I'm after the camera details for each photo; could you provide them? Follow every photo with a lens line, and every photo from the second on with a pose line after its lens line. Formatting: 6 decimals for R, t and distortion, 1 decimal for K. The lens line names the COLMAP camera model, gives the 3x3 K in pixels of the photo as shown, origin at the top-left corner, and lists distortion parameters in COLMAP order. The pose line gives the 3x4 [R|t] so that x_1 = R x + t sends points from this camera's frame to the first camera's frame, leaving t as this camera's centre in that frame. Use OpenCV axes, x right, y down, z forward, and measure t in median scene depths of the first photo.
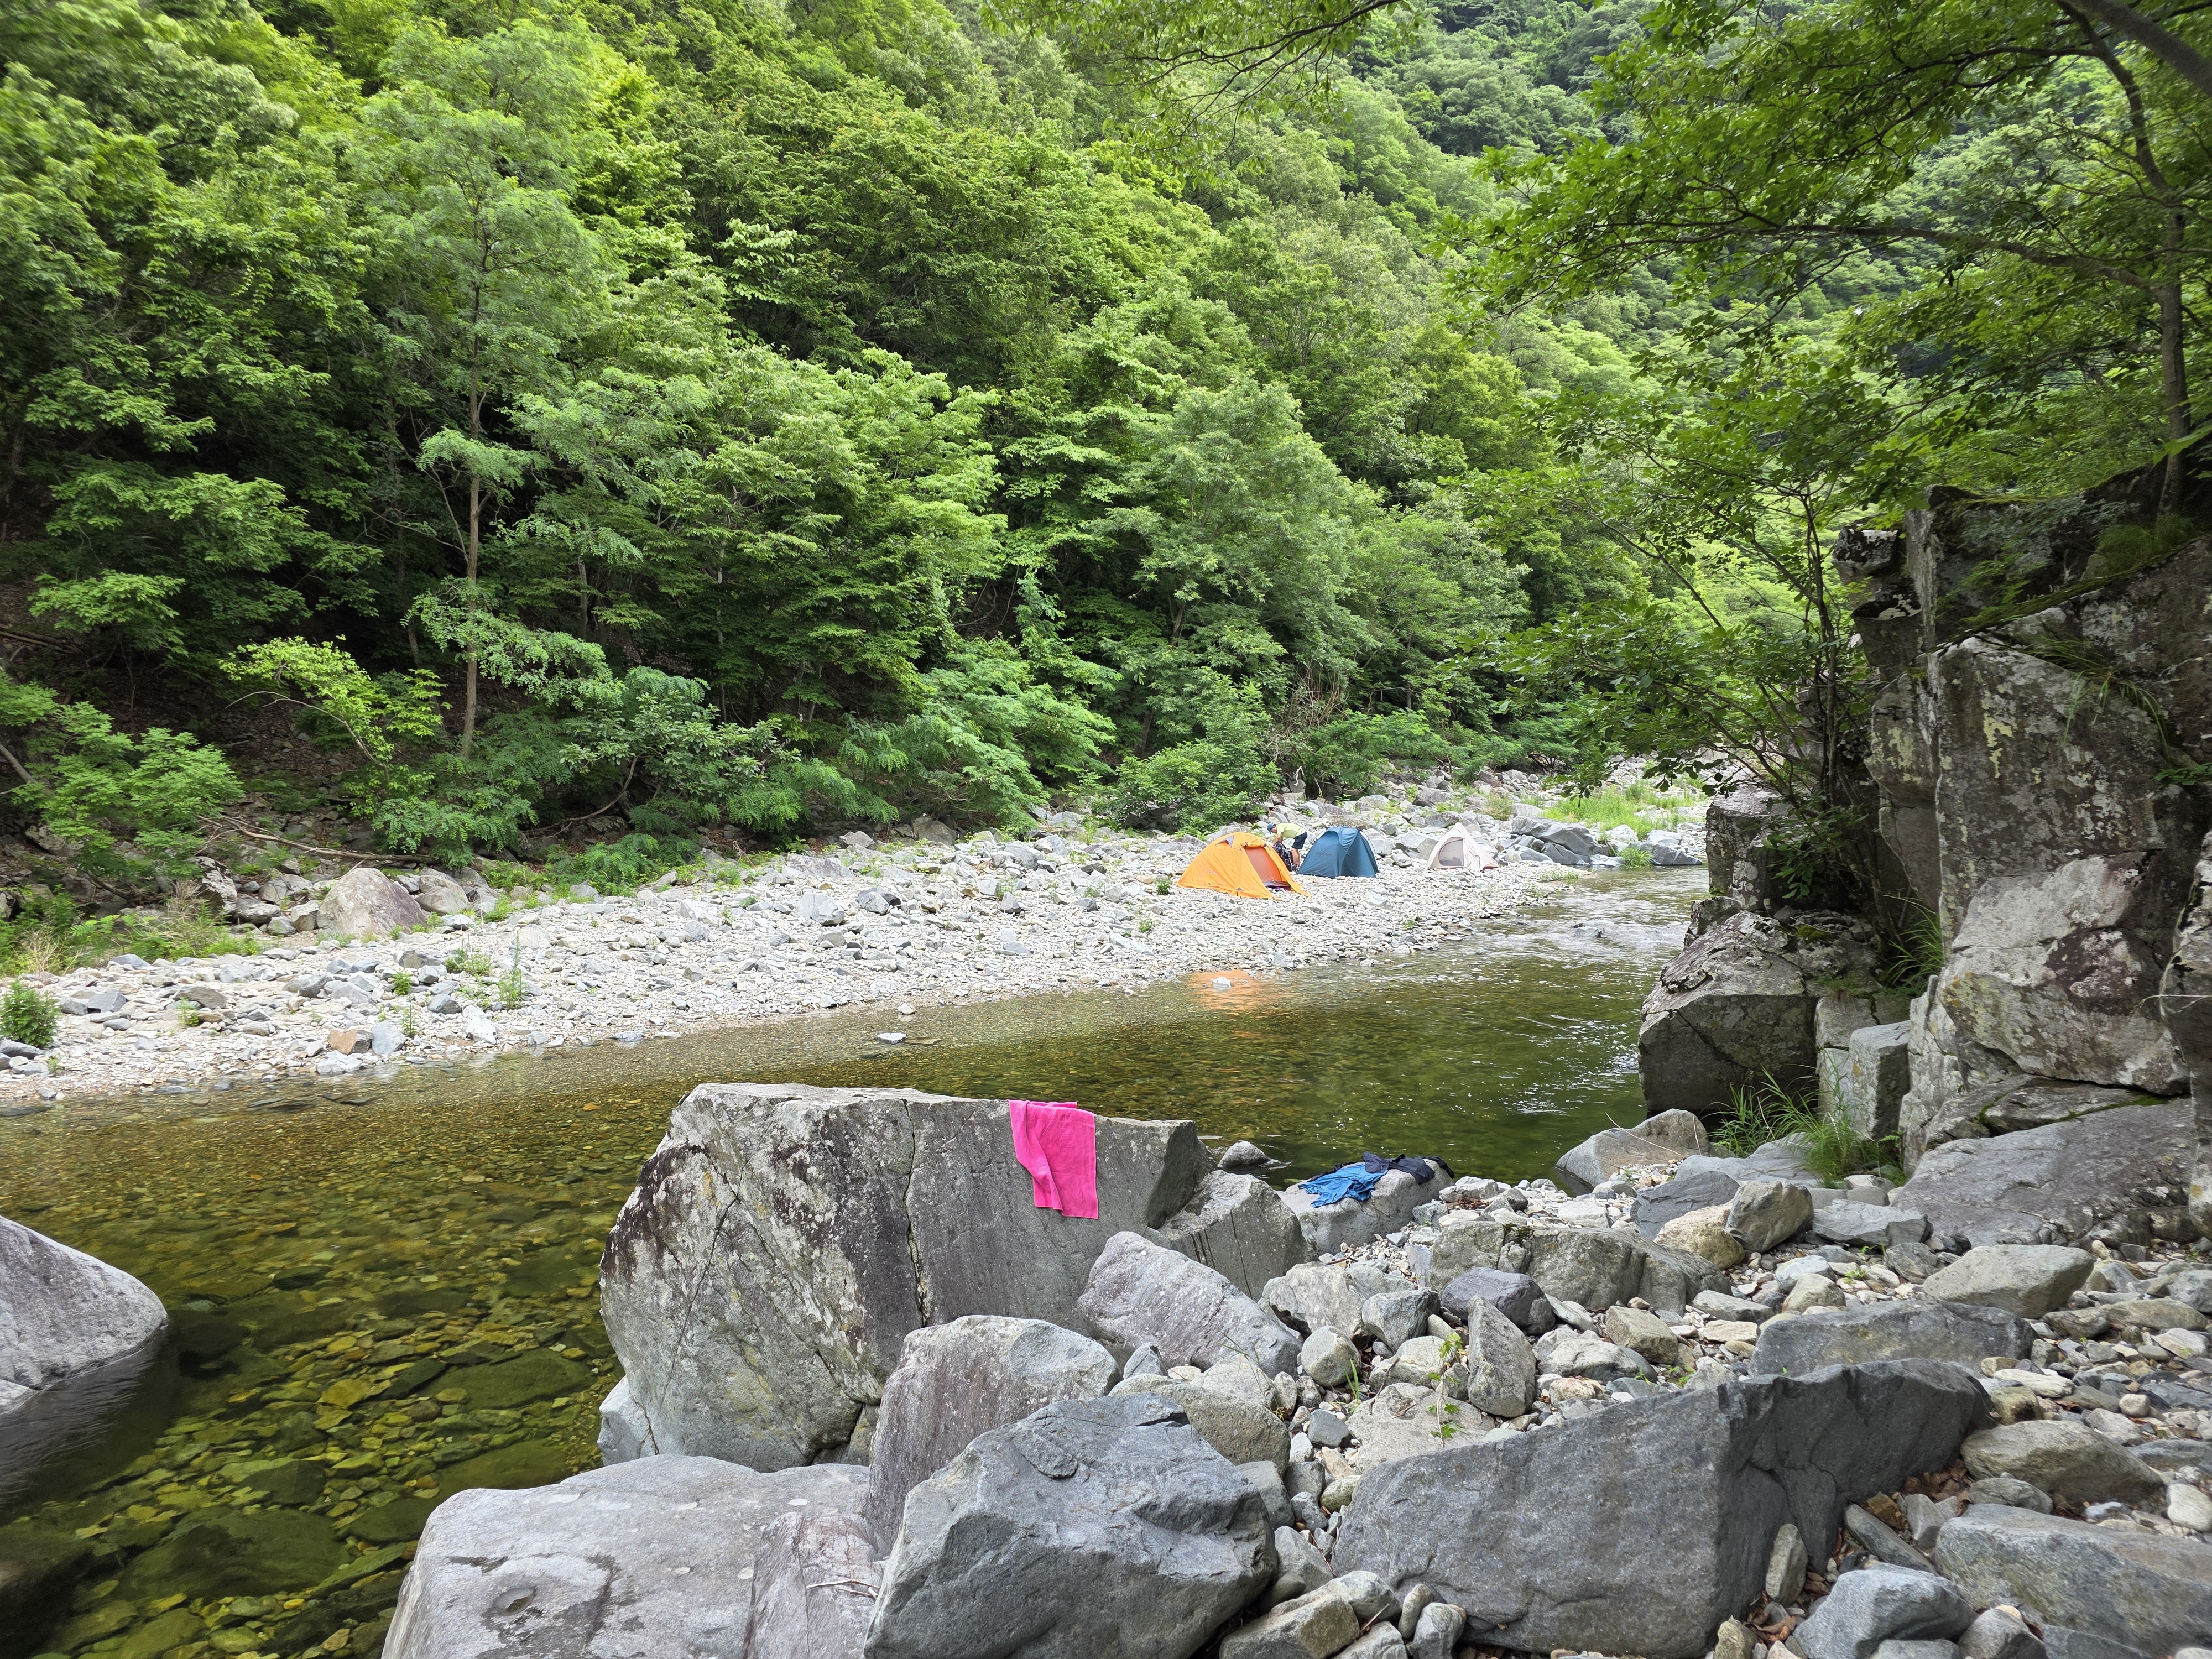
lens RADIAL K [[1589.1, 0, 1106.0], [0, 1589.1, 829.5], [0, 0, 1]] dist [0.091504, -0.109904]
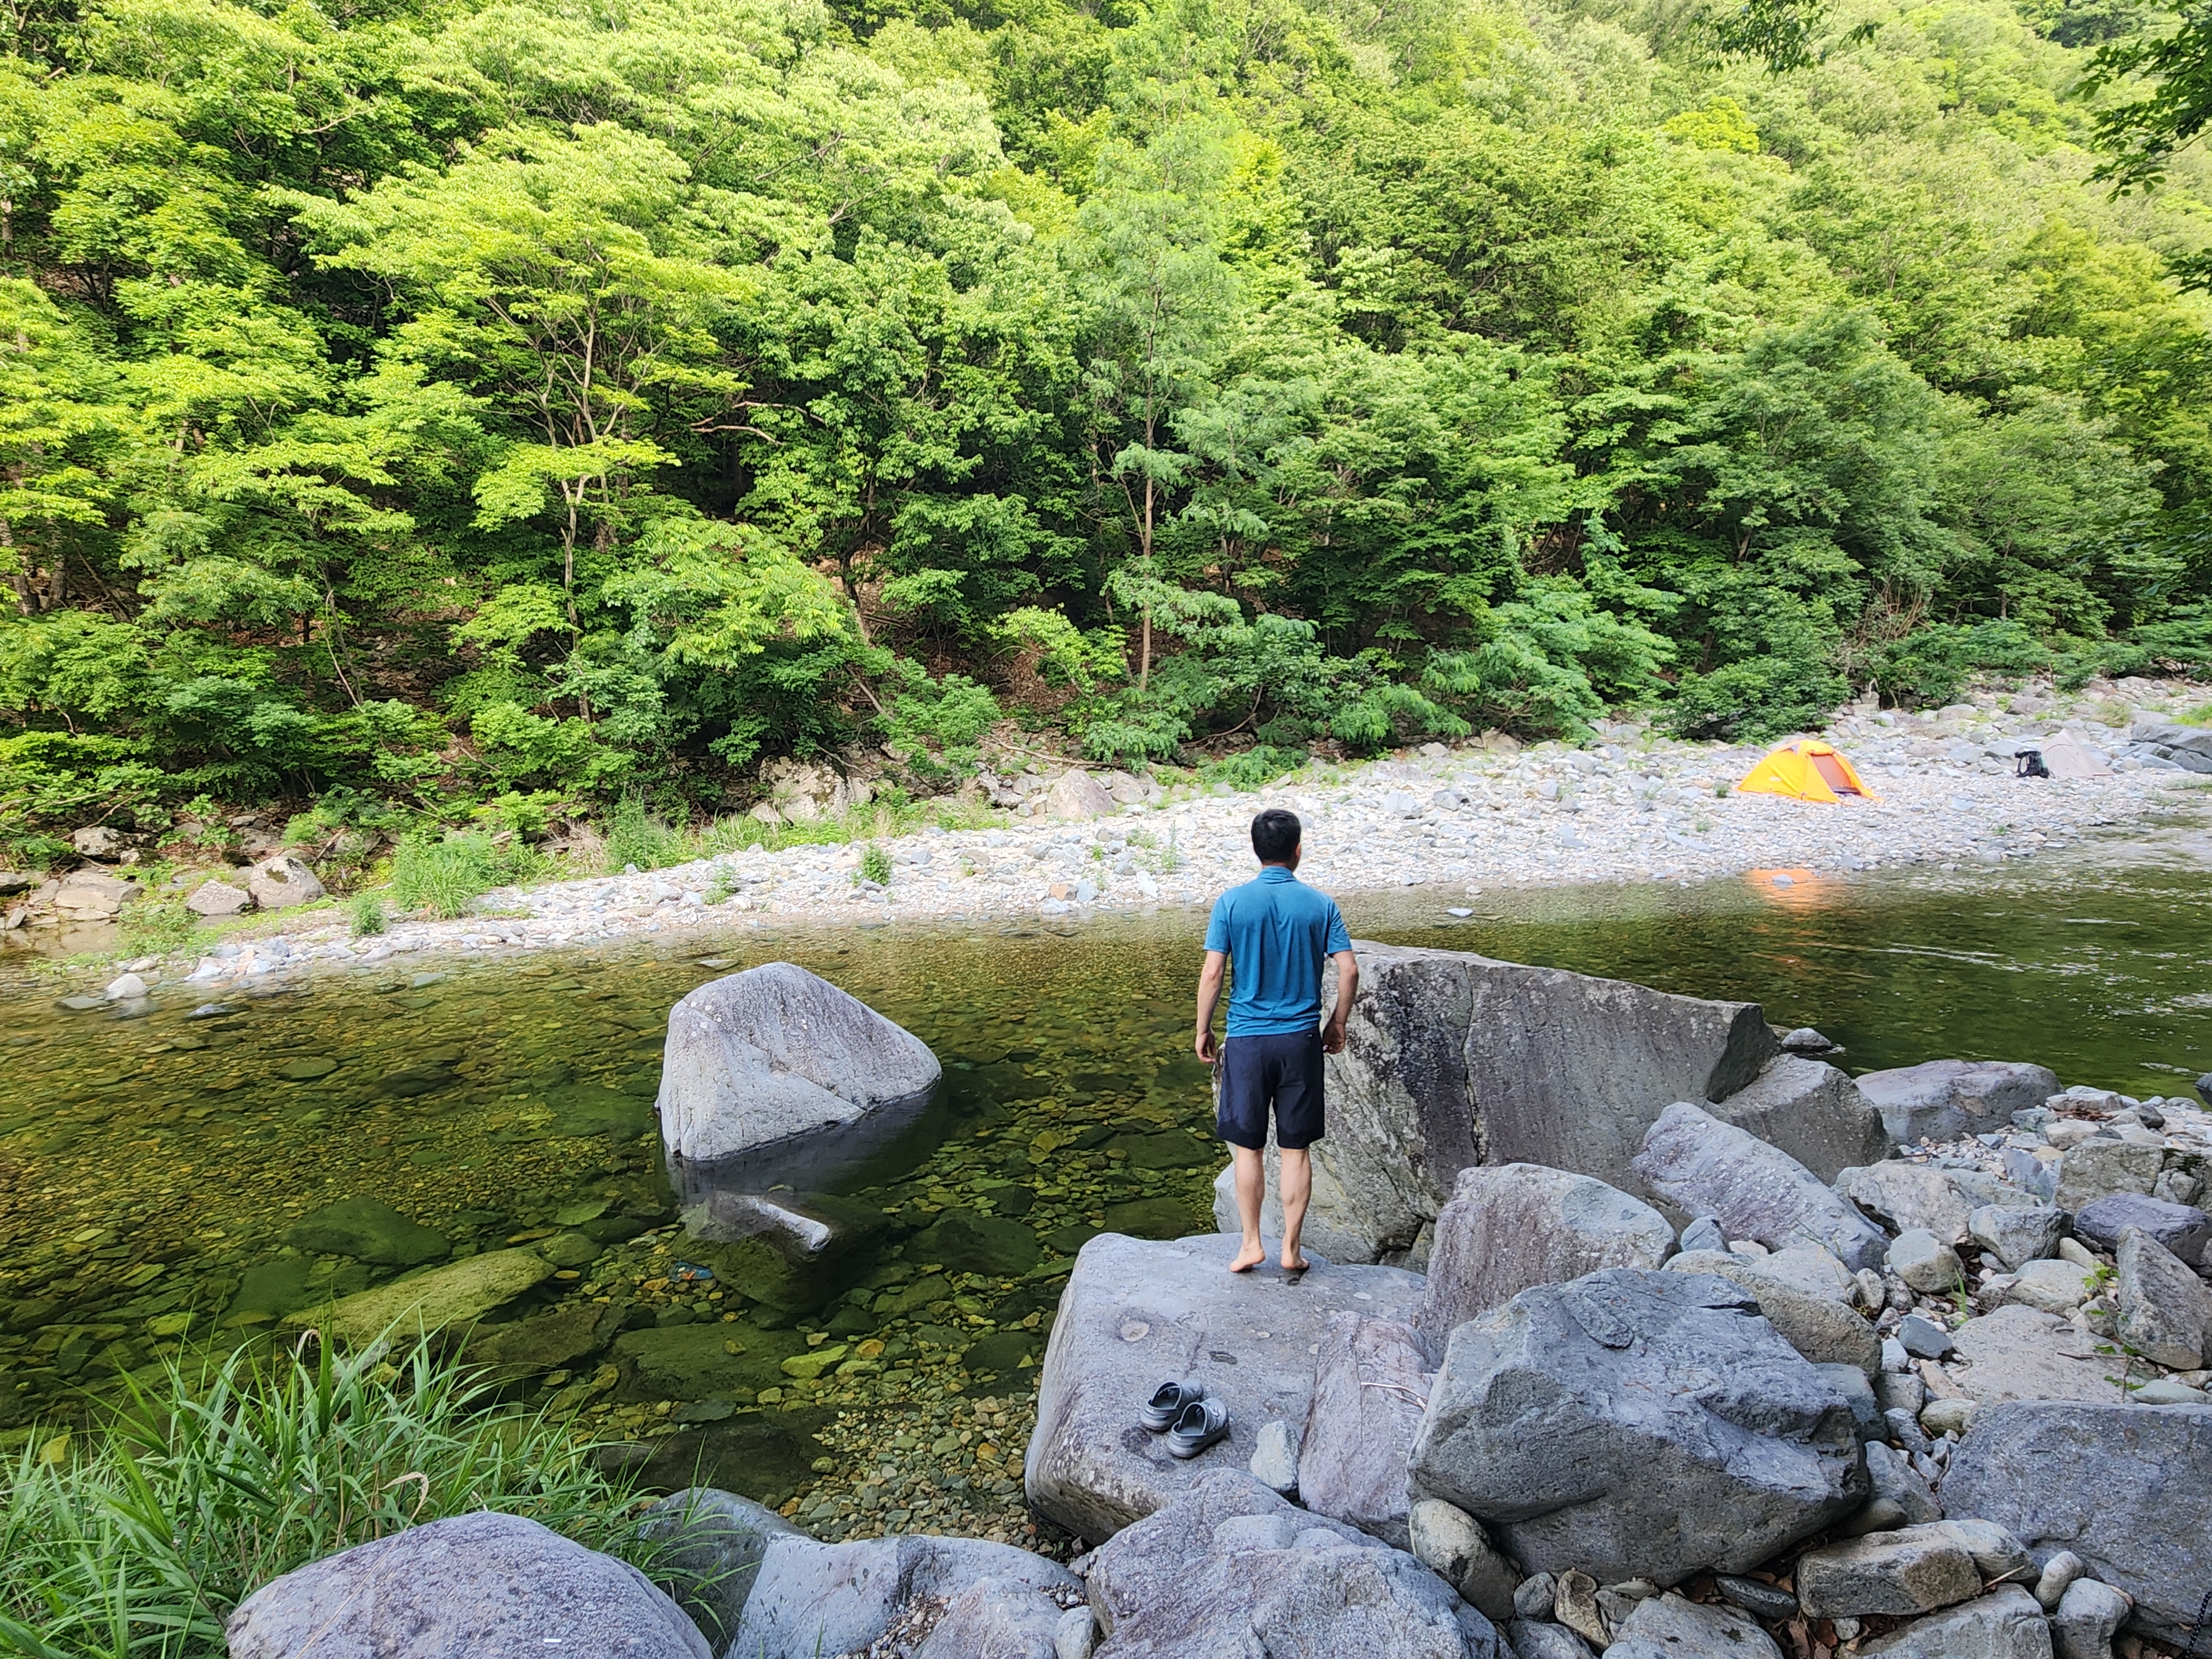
lens RADIAL K [[1156.4, 0, 1102.9], [0, 1156.4, 821.0], [0, 0, 1]] dist [0.008978, 0.000104]
pose [[0.902404, 0.021067, -0.430375, -0.004742], [-0.000752, 0.998879, 0.047320, 0.020321], [0.430890, -0.042379, 0.901409, 0.100514]]
